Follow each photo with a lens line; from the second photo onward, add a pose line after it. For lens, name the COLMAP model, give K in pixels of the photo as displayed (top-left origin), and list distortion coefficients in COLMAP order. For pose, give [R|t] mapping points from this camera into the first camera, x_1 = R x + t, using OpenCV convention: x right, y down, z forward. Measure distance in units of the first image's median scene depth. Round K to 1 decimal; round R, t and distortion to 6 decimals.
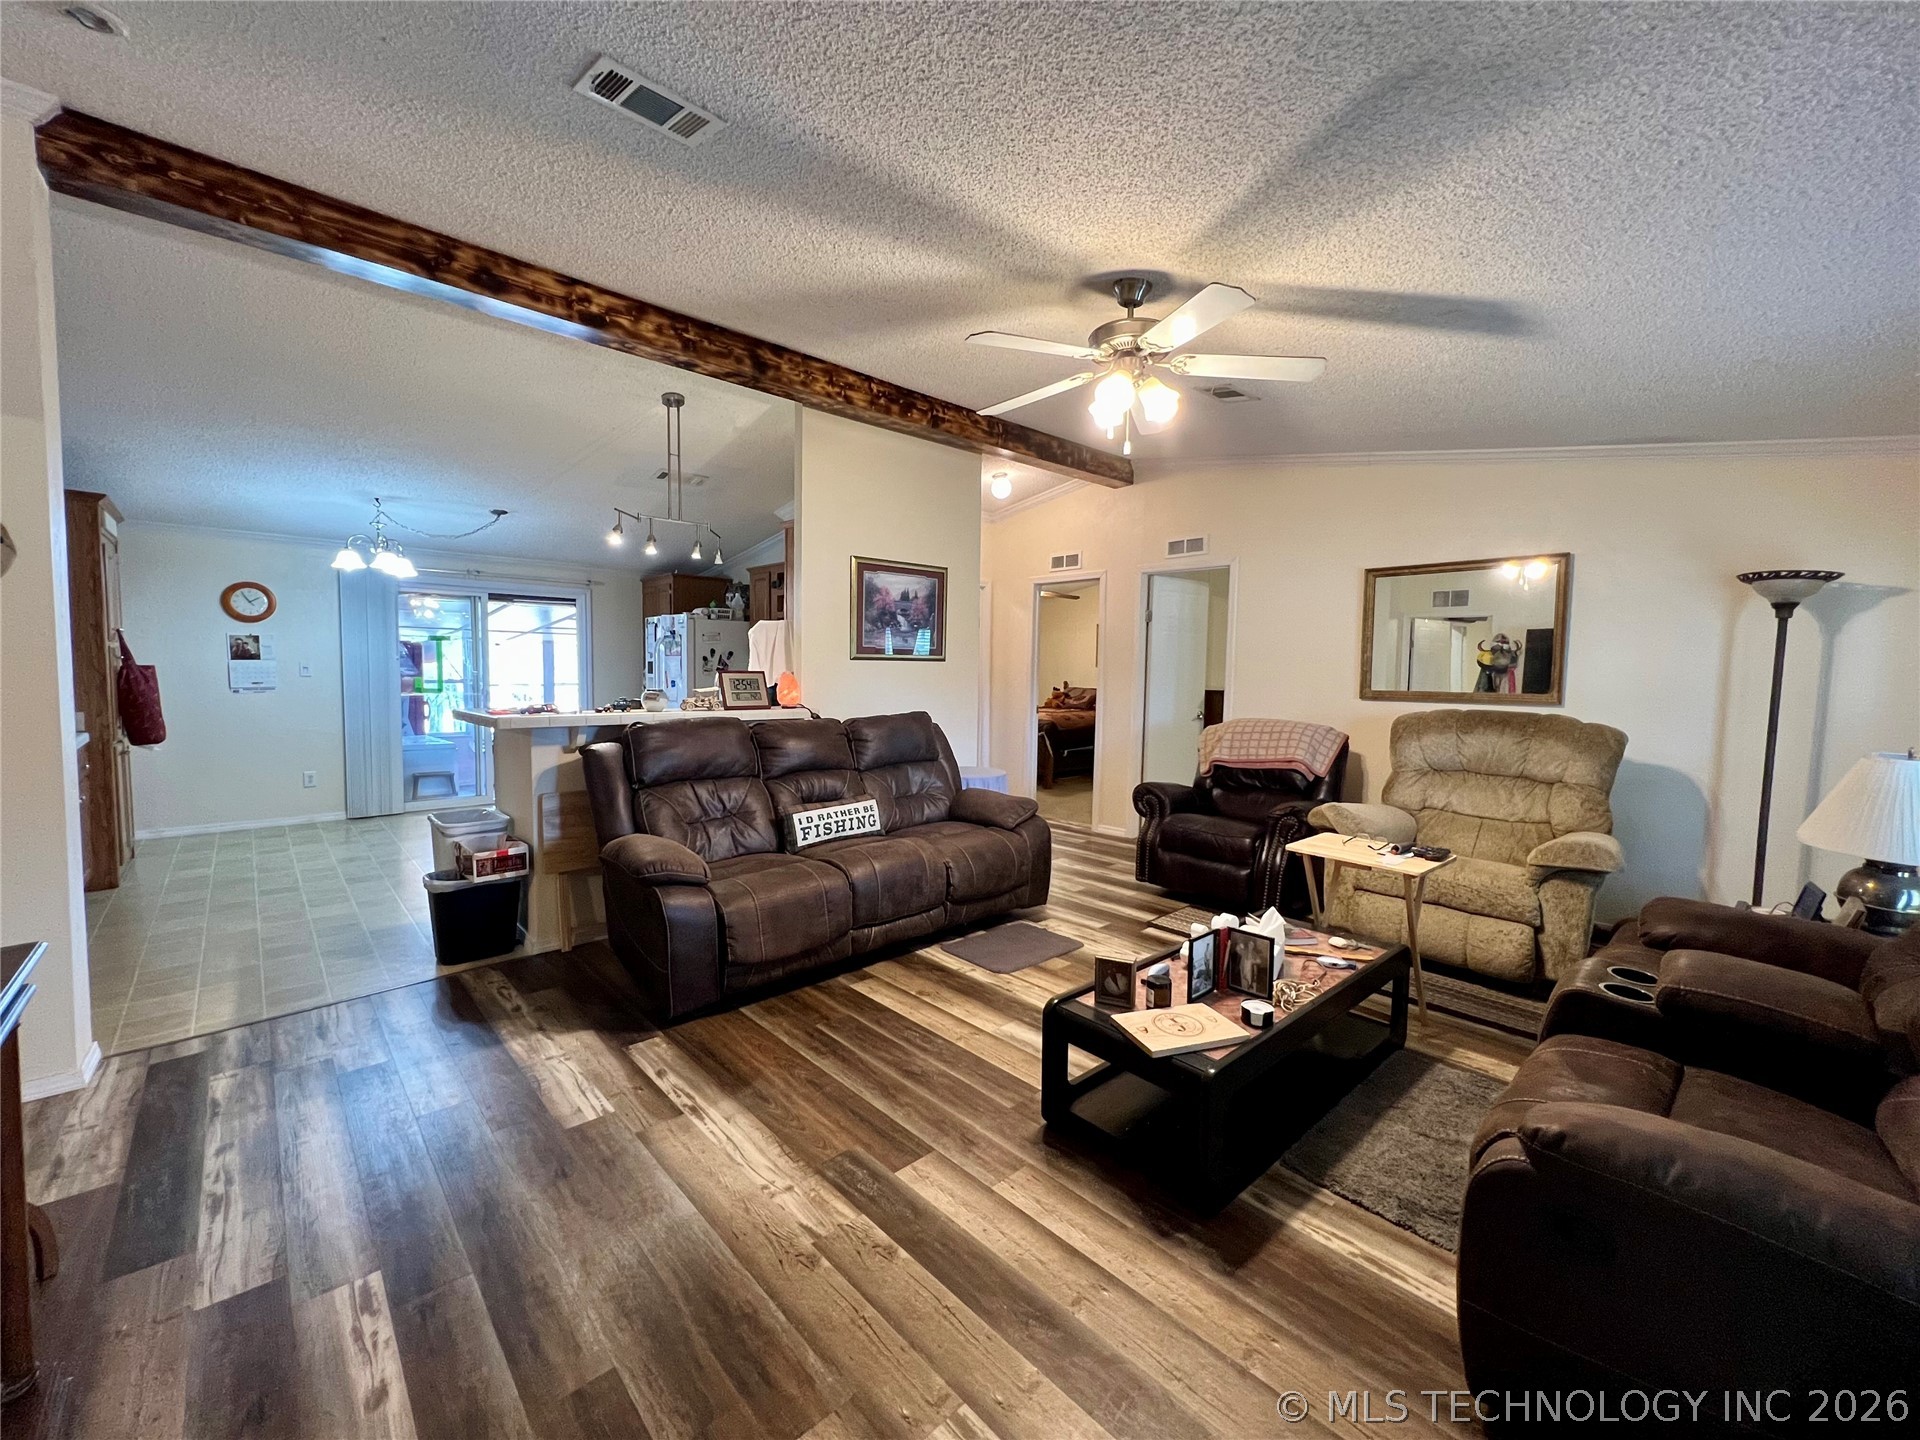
lens RADIAL K [[771.9, 0, 953.3], [0, 771.9, 716.0], [0, 0, 1]] dist [-0.001657, -0.000146]
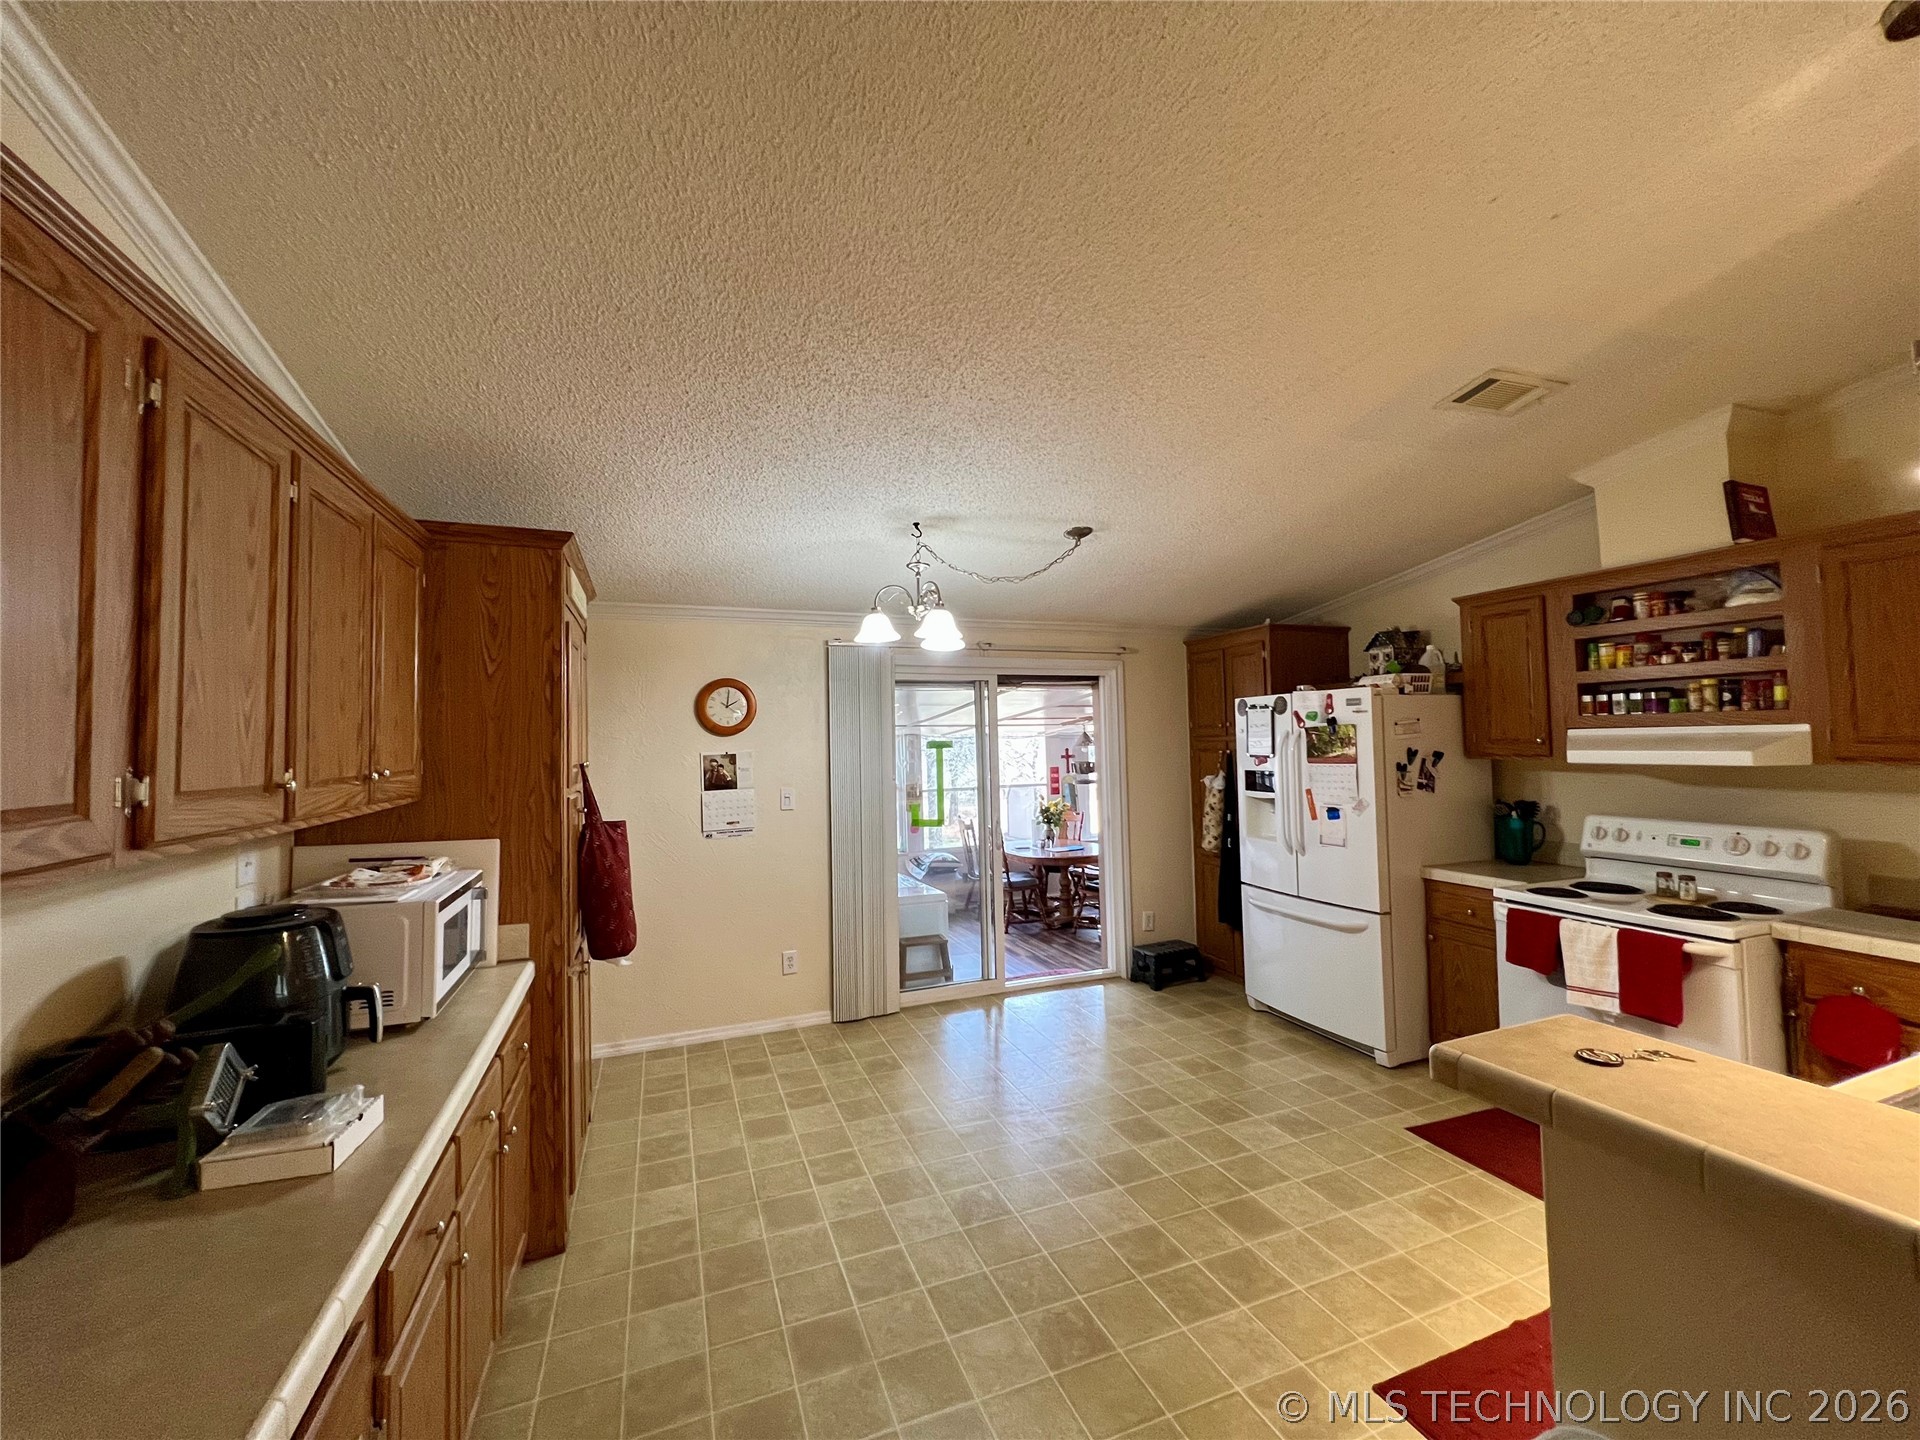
lens RADIAL K [[771.9, 0, 951.2], [0, 771.9, 716.6], [0, 0, 1]] dist [-0.001657, -0.000146]
pose [[0.925738, -0.046968, -0.375238, -0.581034], [0.011530, 0.995301, -0.096135, -0.087396], [0.377990, 0.084670, 0.921930, 0.542551]]
